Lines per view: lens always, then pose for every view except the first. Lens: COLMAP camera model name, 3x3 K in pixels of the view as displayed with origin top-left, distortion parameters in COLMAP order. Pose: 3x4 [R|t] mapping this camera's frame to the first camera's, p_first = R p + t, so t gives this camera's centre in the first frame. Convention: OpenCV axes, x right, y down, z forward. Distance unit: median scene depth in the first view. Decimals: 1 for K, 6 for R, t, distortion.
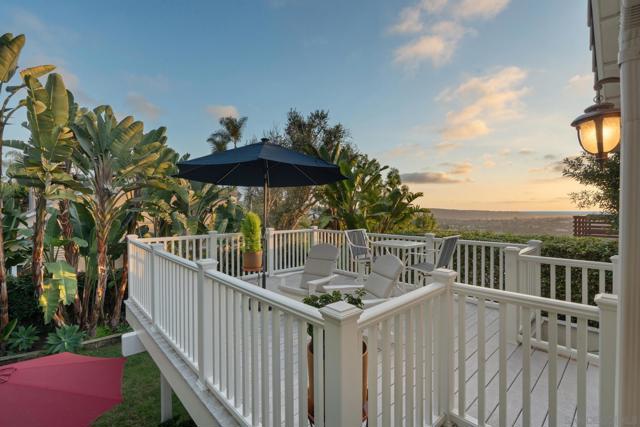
lens RADIAL K [[293.0, 0, 323.5], [0, 293.0, 207.3], [0, 0, 1]] dist [-0.001829, -0.000118]
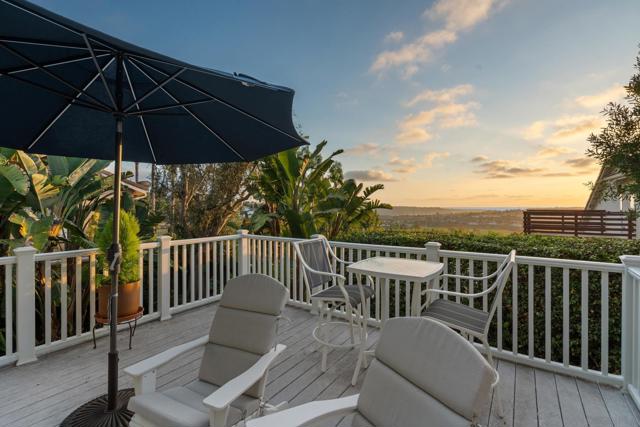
lens RADIAL K [[293.0, 0, 323.5], [0, 293.0, 207.3], [0, 0, 1]] dist [-0.001829, -0.000118]
pose [[0.977663, -0.003881, 0.210143, 0.005847], [0.001489, 0.999932, 0.011542, 0.003747], [-0.210174, -0.010971, 0.977602, 0.234602]]
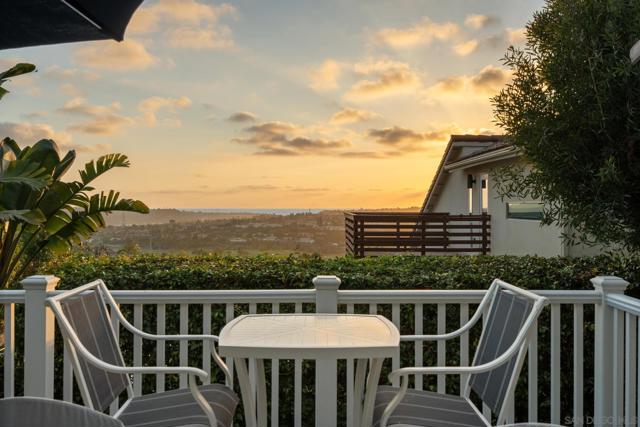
lens RADIAL K [[625.8, 0, 320.0], [0, 625.8, 213.5], [0, 0, 1]] dist [0.010143, 0.002021]
pose [[0.684098, -0.009835, 0.729324, -0.060606], [-0.004632, 0.999830, 0.017828, 0.005685], [-0.729376, -0.015574, 0.683936, 0.291840]]
